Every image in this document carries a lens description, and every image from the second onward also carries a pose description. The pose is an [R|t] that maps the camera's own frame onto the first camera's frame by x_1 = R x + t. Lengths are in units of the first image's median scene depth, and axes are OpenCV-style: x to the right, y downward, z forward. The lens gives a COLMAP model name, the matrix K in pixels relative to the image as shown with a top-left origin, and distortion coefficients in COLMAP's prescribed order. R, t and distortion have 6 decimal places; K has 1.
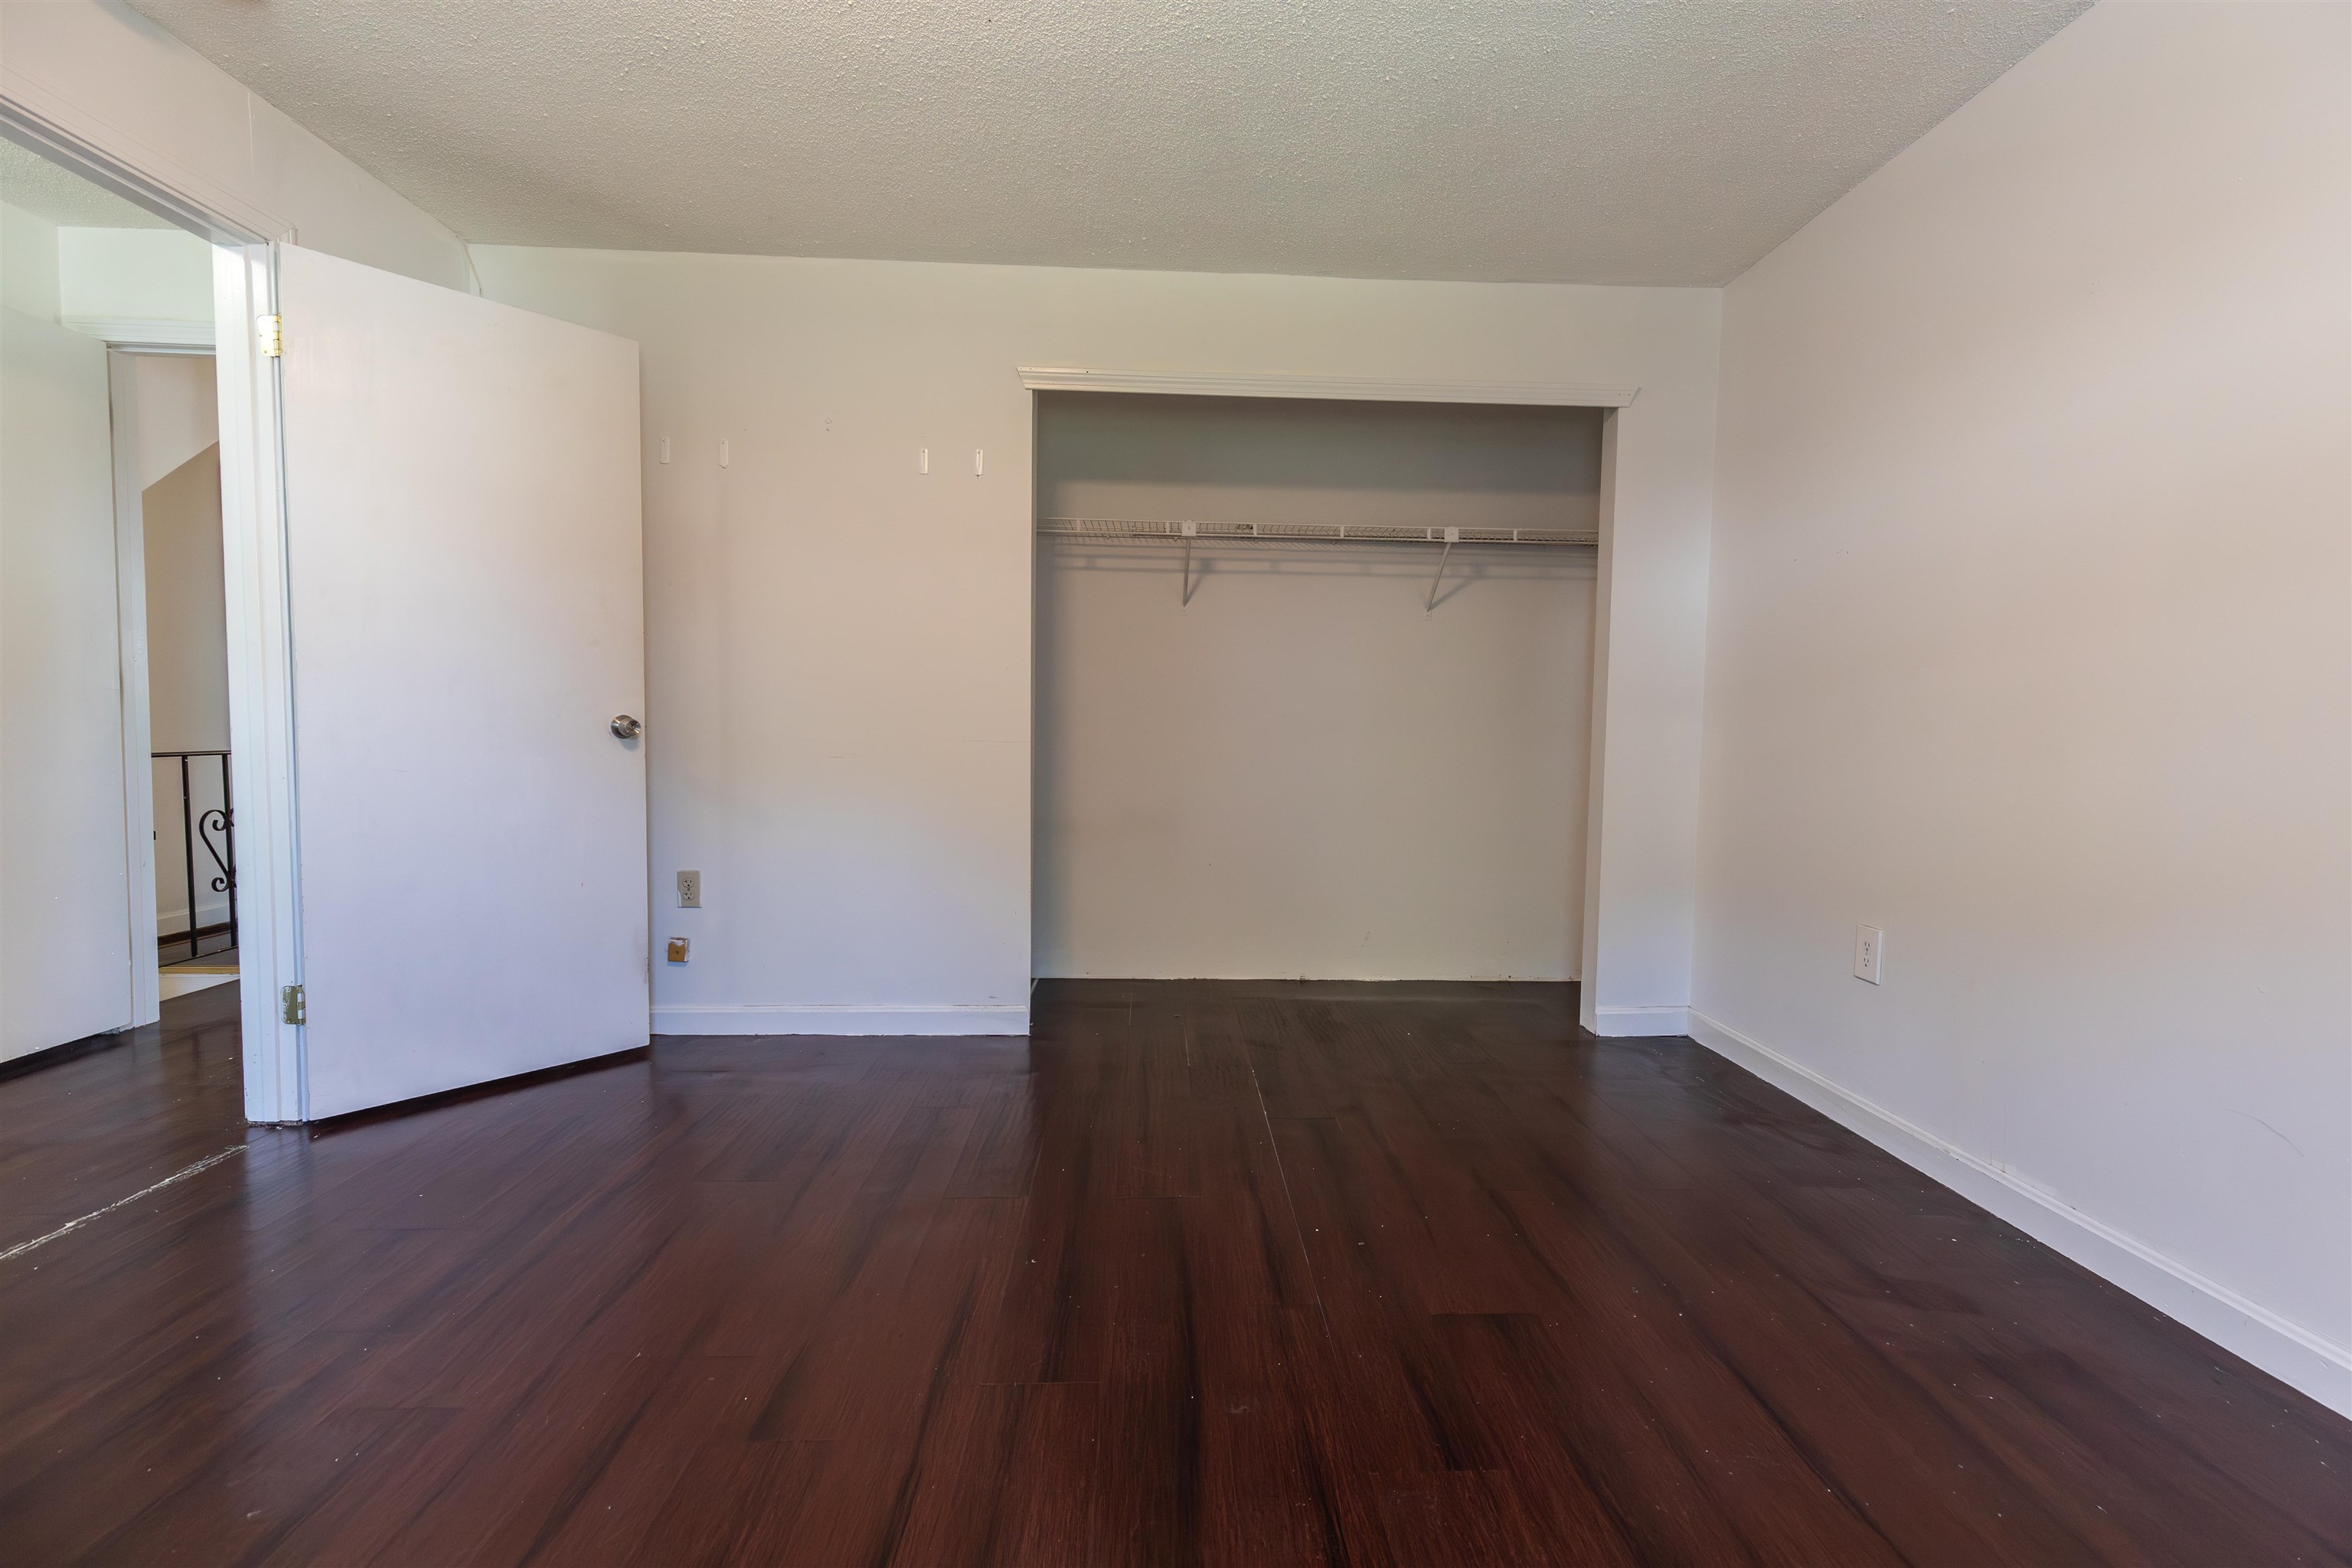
lens RADIAL K [[1054.6, 0, 1194.7], [0, 1054.6, 774.2], [0, 0, 1]] dist [0.008175, 0.000072]
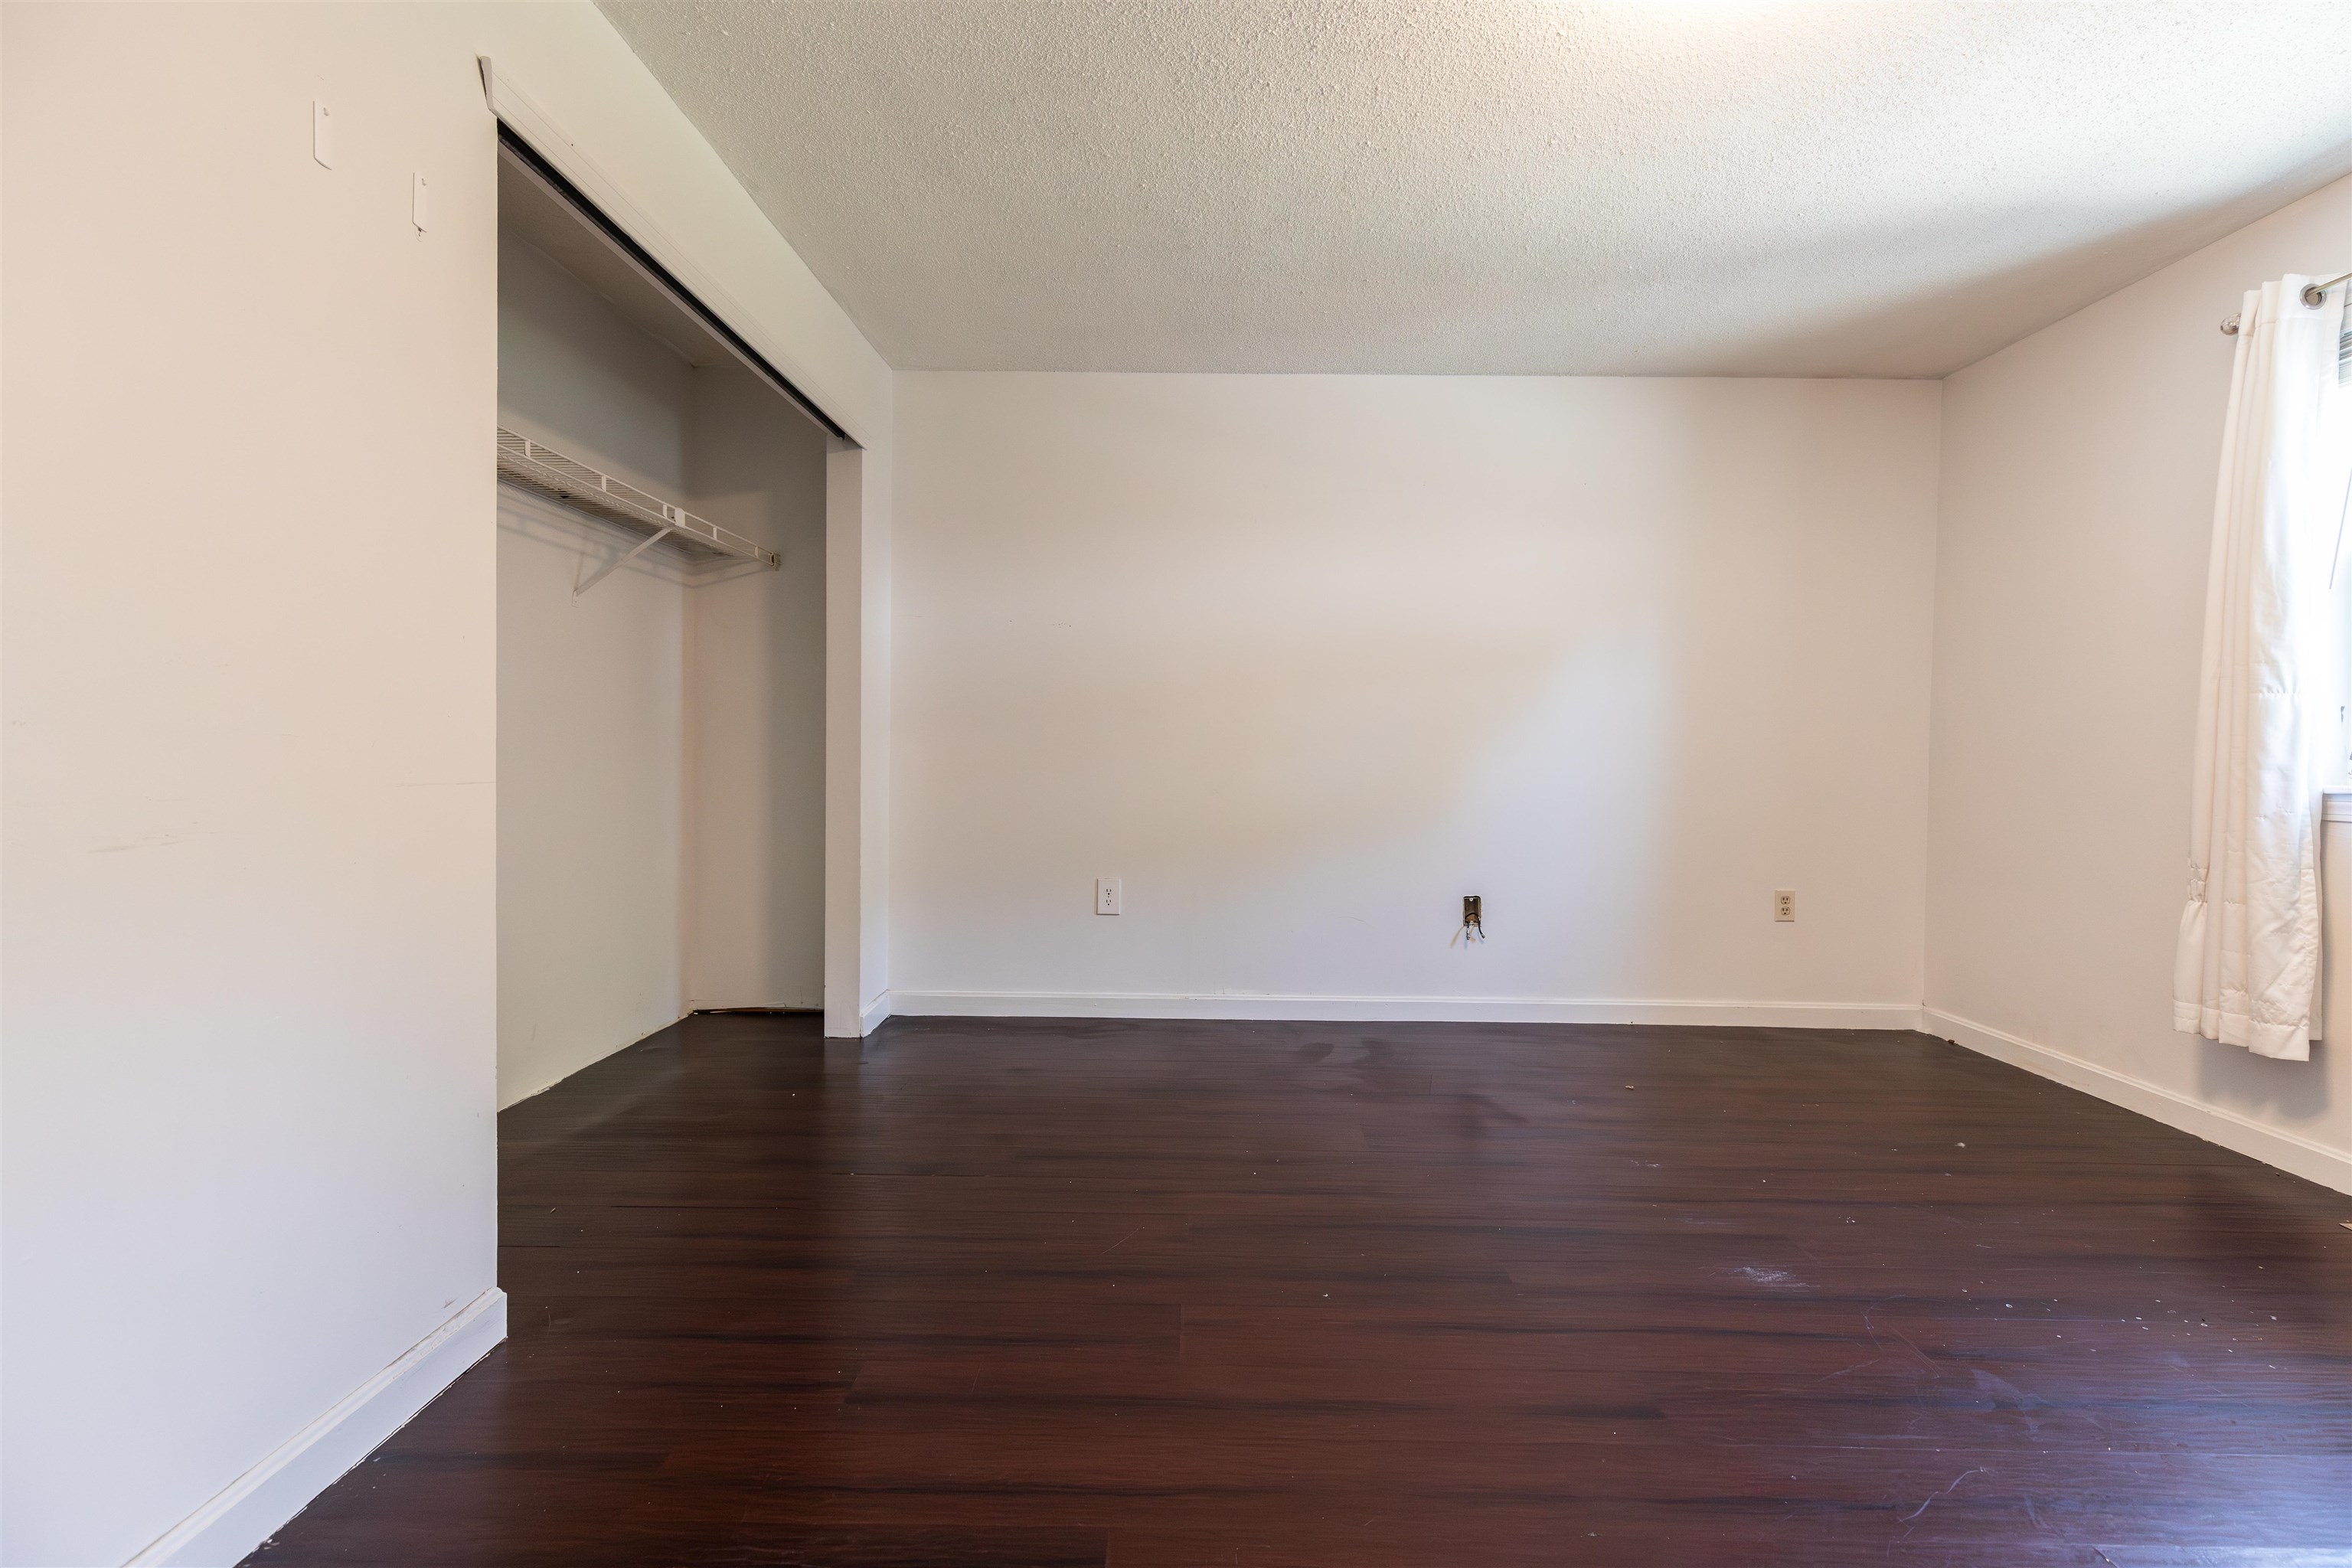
lens RADIAL K [[1054.6, 0, 1194.7], [0, 1054.6, 774.2], [0, 0, 1]] dist [0.008175, 0.000072]
pose [[0.034691, -0.033831, 0.998825, -0.662222], [0.033670, 0.998899, 0.032664, -0.039523], [-0.998831, 0.032498, 0.035792, 0.624956]]
